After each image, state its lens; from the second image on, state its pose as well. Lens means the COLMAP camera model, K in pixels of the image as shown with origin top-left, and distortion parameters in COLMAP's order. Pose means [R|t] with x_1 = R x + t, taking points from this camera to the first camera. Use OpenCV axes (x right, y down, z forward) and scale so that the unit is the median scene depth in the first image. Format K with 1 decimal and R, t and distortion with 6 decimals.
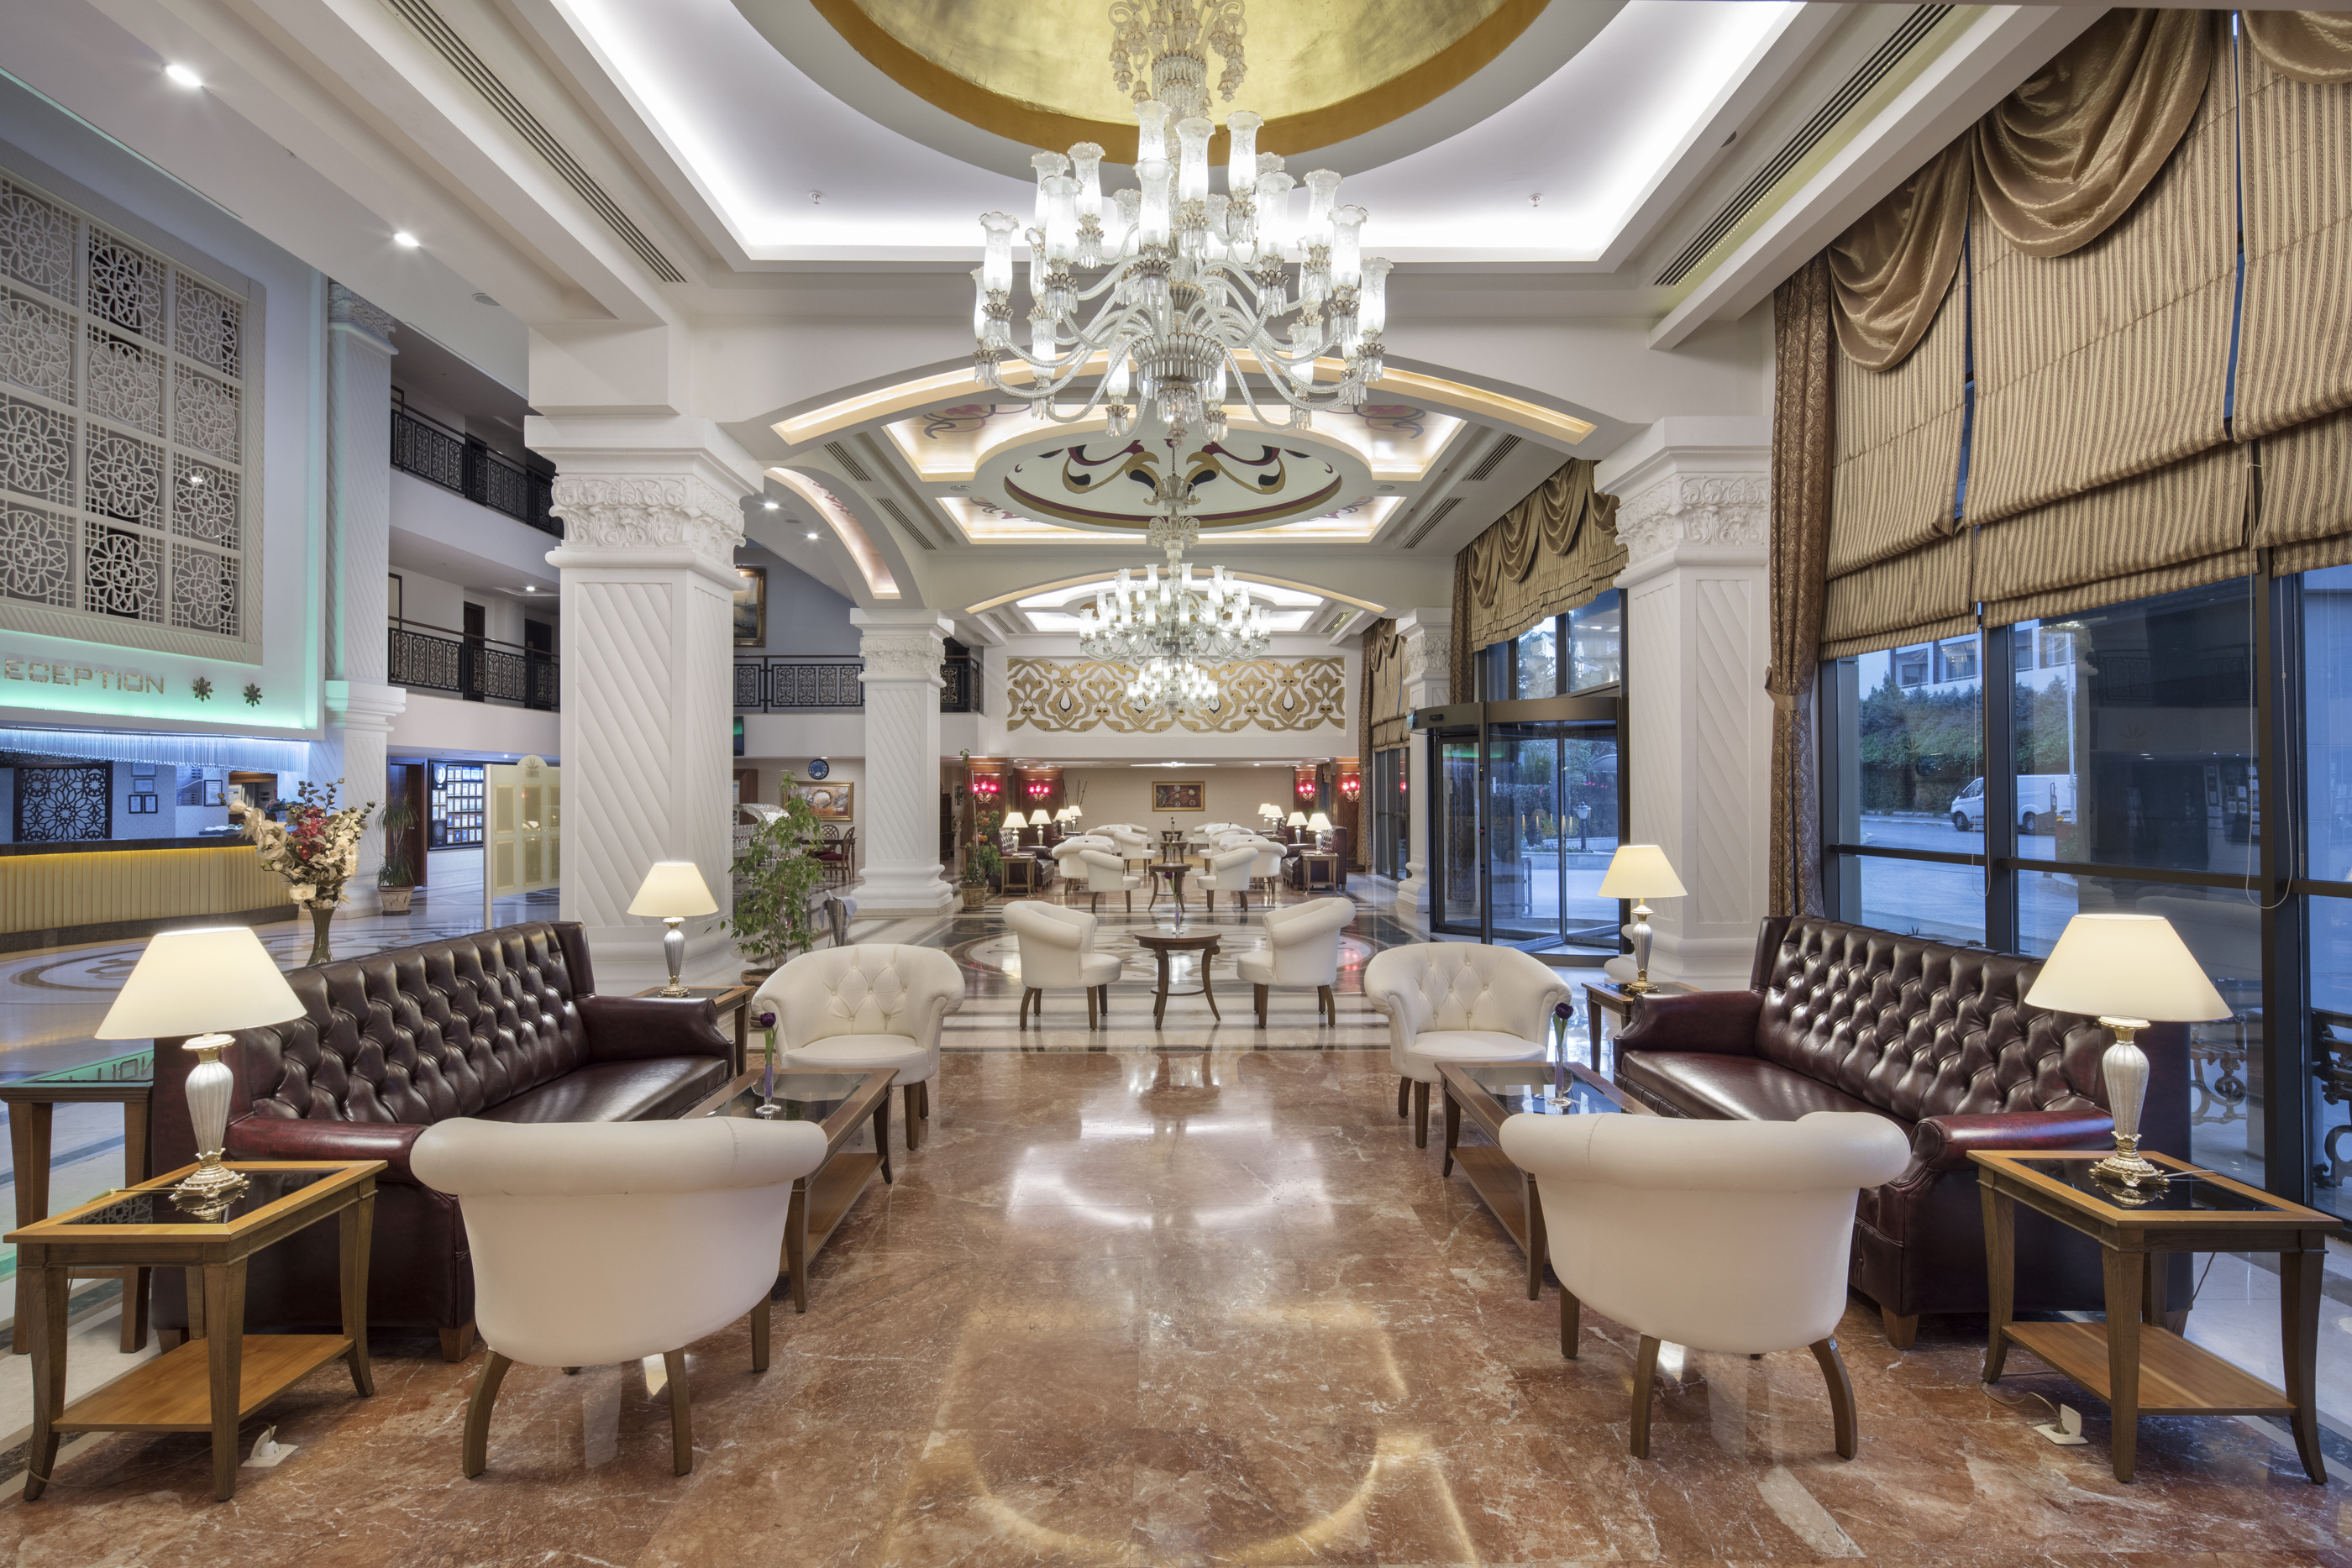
lens RADIAL K [[1122.6, 0, 1179.7], [0, 1122.6, 783.4], [0, 0, 1]] dist [0.003390, -0.001760]
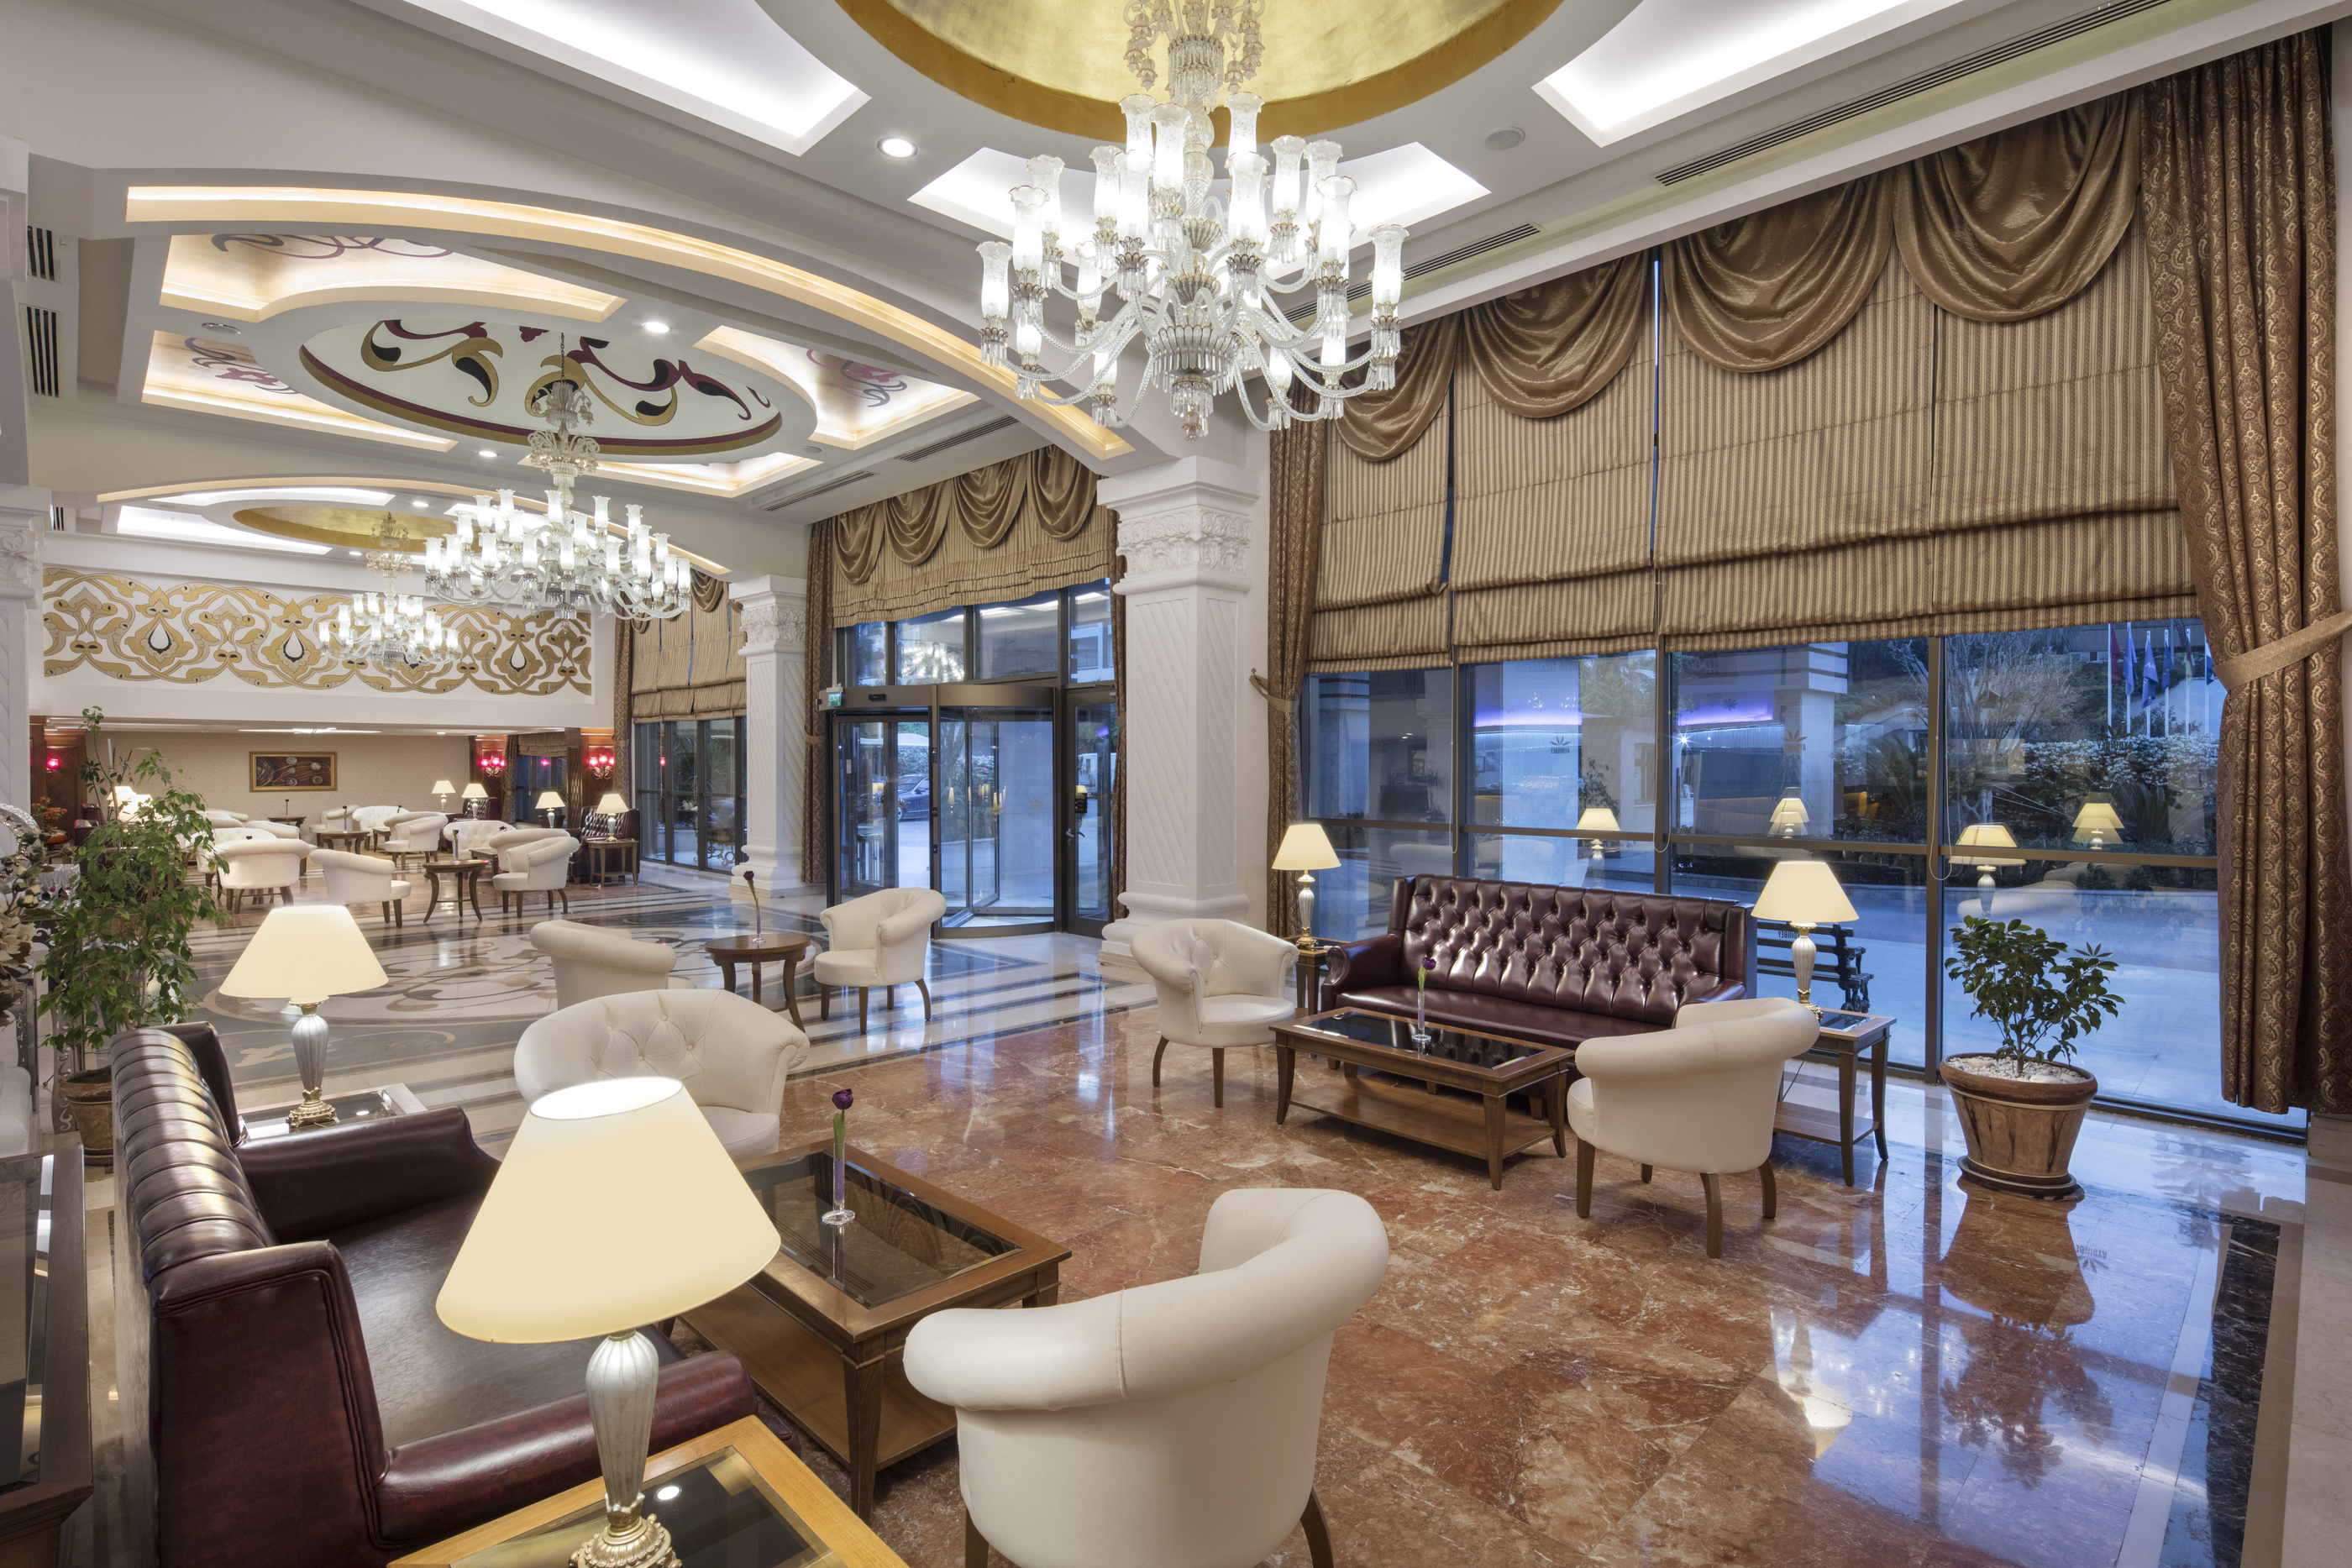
lens RADIAL K [[1122.6, 0, 1179.7], [0, 1122.6, 783.4], [0, 0, 1]] dist [0.003390, -0.001760]
pose [[0.725655, -0.009171, 0.687997, -0.213895], [-0.008723, 0.999708, 0.022526, -0.006559], [-0.688003, -0.022347, 0.725363, 0.088460]]
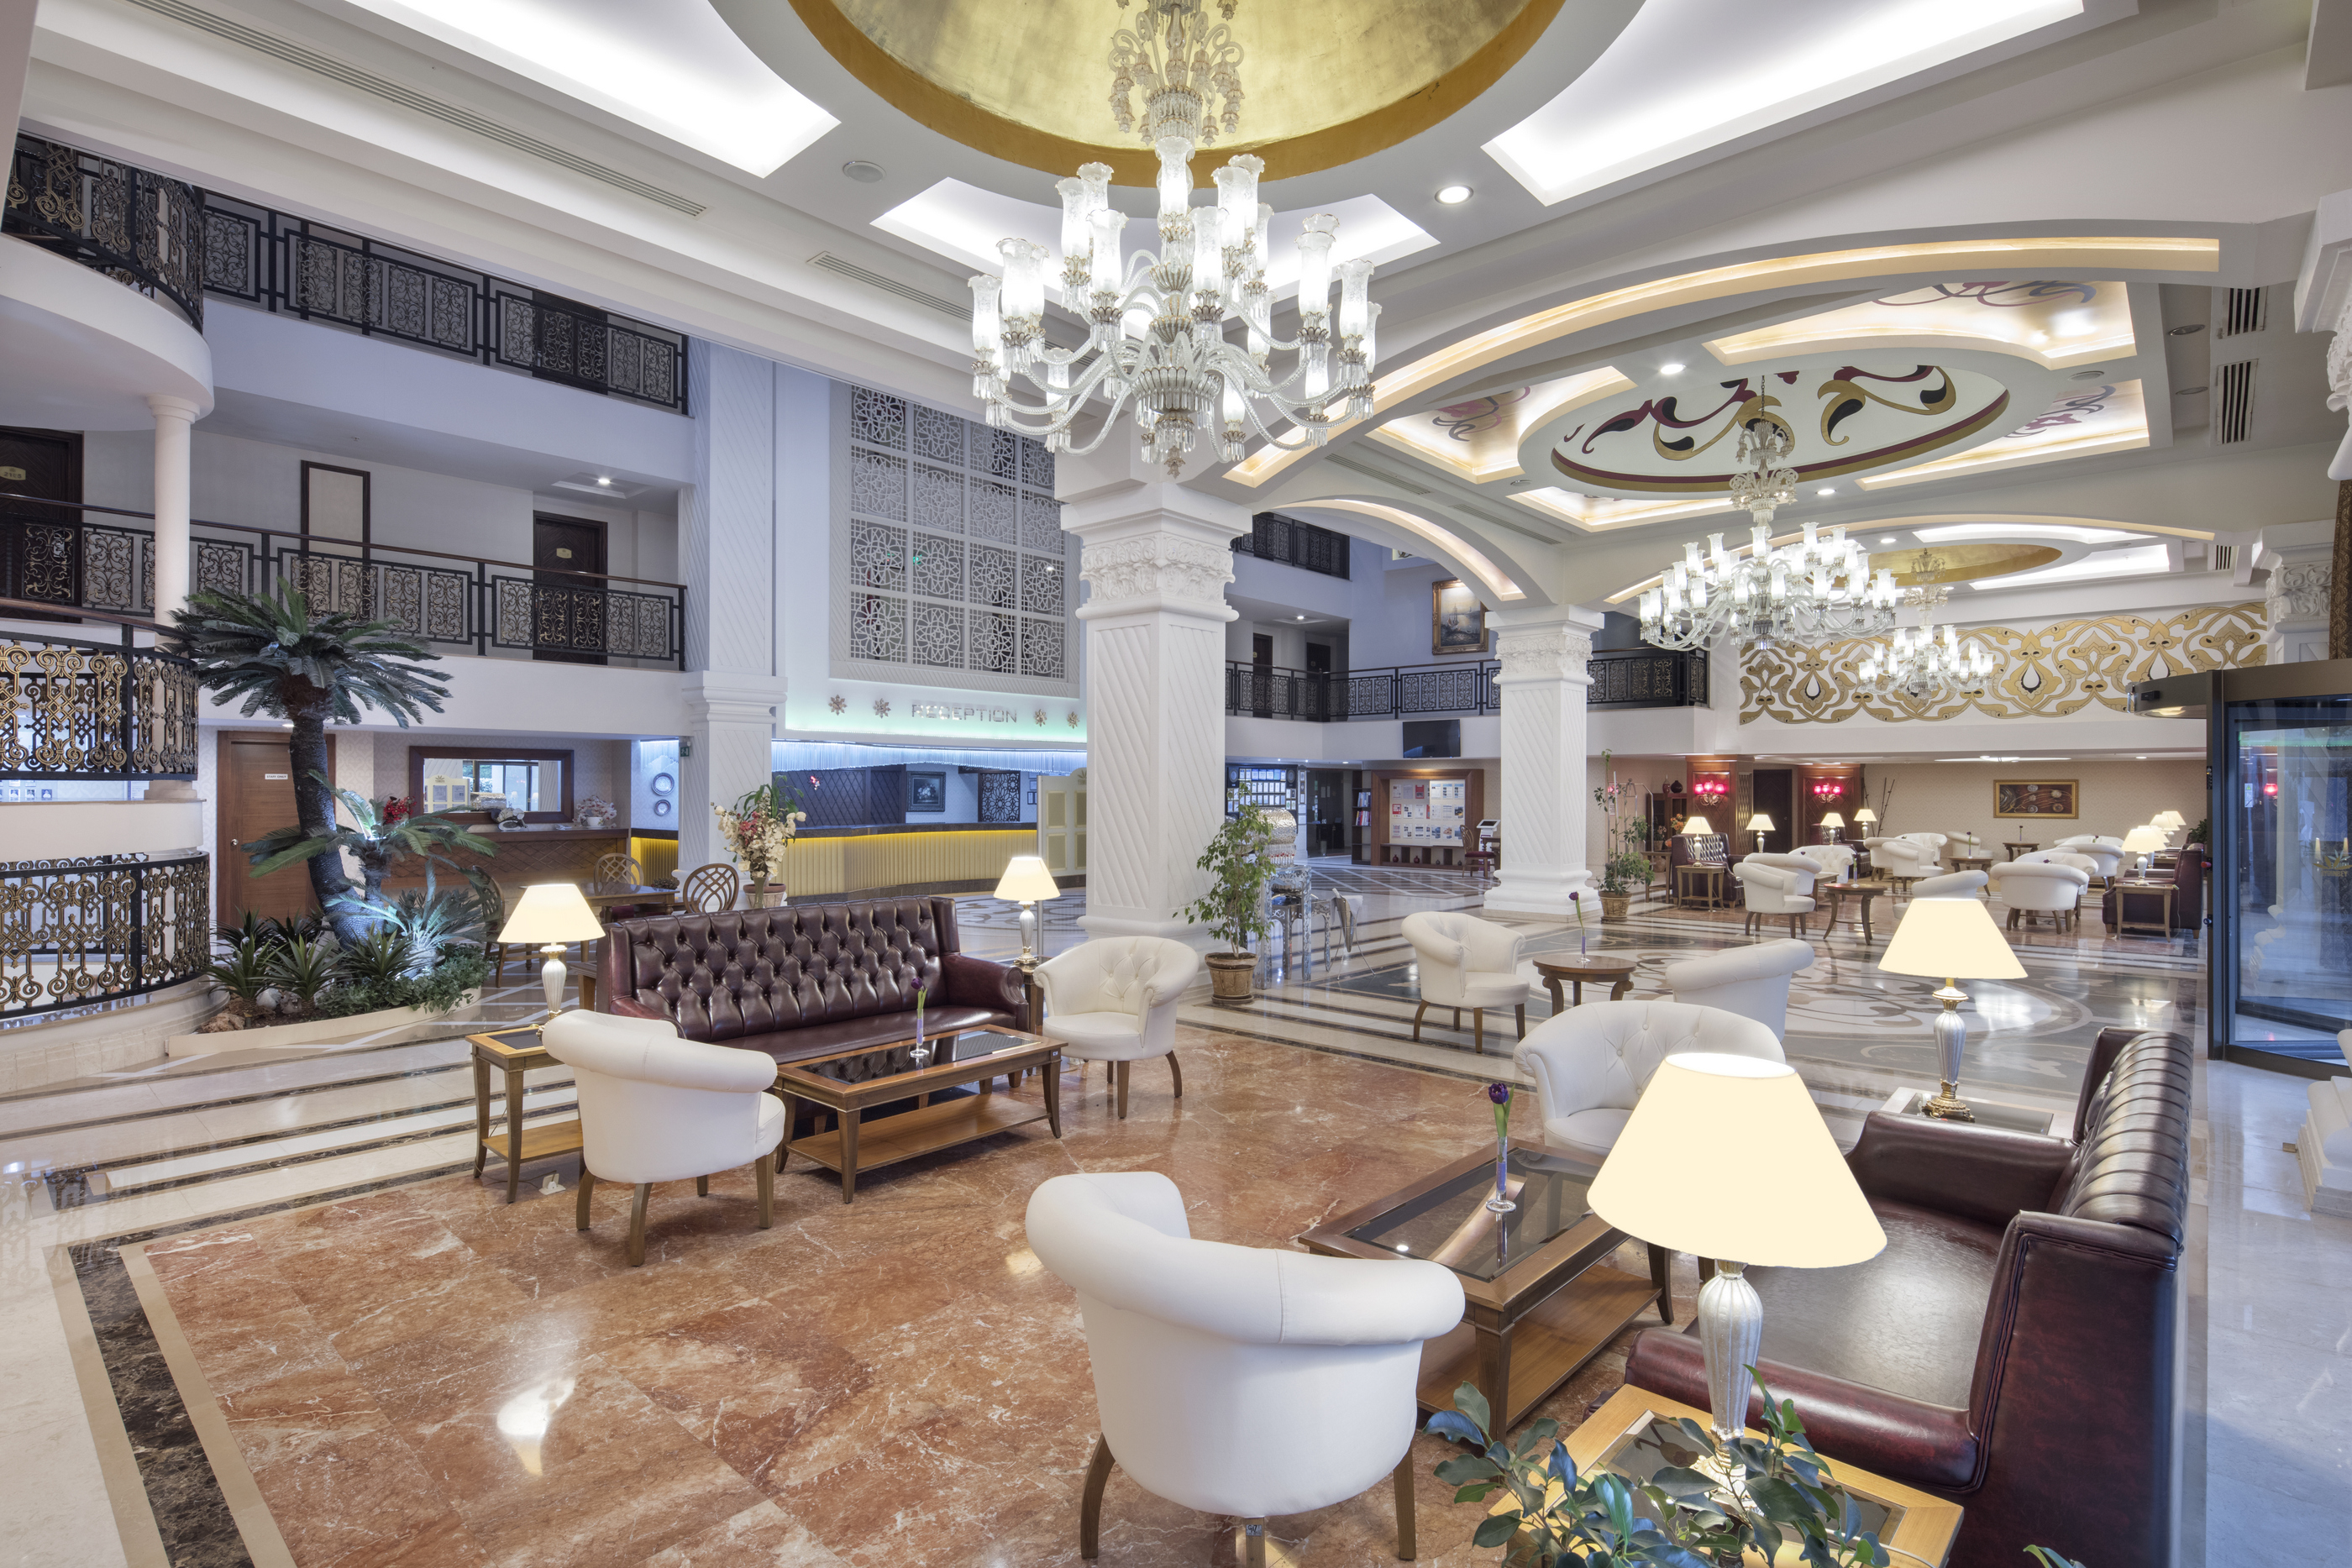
lens RADIAL K [[1125.7, 0, 1186.7], [0, 1125.7, 794.0], [0, 0, 1]] dist [0.001530, -0.000669]
pose [[0.738337, 0.008361, -0.674380, 0.217142], [0.001040, 0.999908, 0.013536, -0.007249], [0.674432, -0.010696, 0.738260, 0.076348]]
